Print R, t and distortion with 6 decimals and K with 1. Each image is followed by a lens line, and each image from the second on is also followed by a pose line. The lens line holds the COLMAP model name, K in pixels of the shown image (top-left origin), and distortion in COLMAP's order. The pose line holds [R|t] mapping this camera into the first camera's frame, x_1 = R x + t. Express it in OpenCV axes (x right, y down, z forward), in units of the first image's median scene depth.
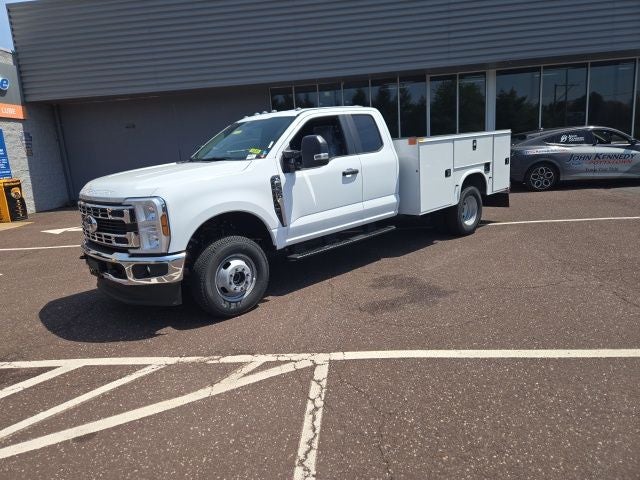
lens RADIAL K [[437.1, 0, 308.7], [0, 437.1, 231.5], [0, 0, 1]] dist [0.070558, -0.057037]
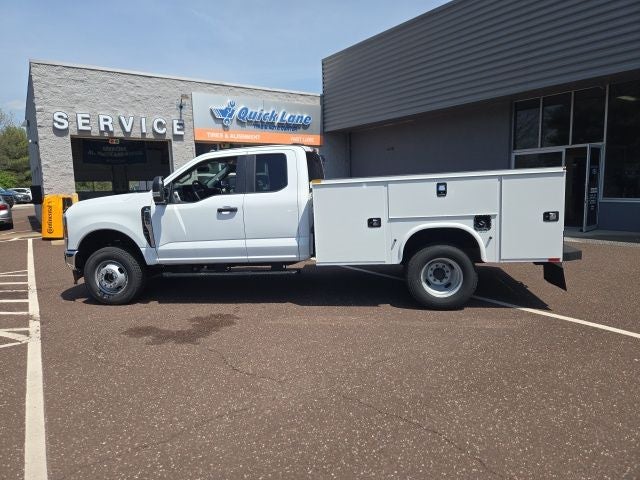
lens RADIAL K [[430.8, 0, 320.0], [0, 430.8, 240.0], [0, 0, 1]] dist [0.068213, -0.059751]
pose [[0.624802, 0.155051, -0.765233, 1.137554], [-0.156188, 0.985094, 0.072074, -0.188352], [0.765002, 0.074488, 0.639706, 0.553744]]
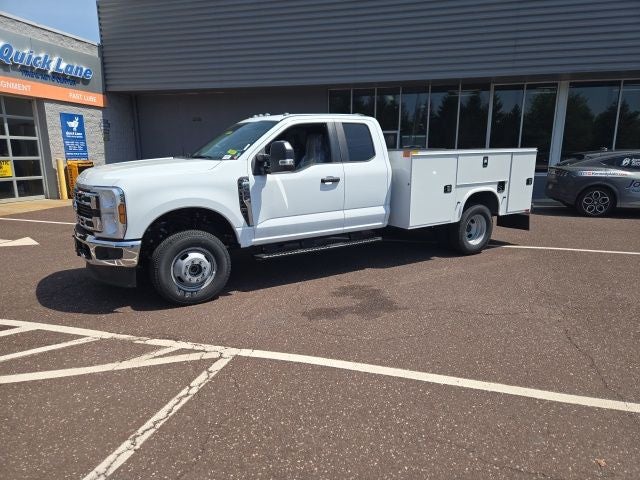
lens RADIAL K [[435.1, 0, 318.8], [0, 435.1, 244.8], [0, 0, 1]] dist [0.067416, -0.058523]
pose [[0.981937, 0.106089, -0.156665, 0.264572], [-0.101473, 0.994143, 0.037196, -0.022320], [0.159694, -0.020627, 0.986951, -0.005057]]
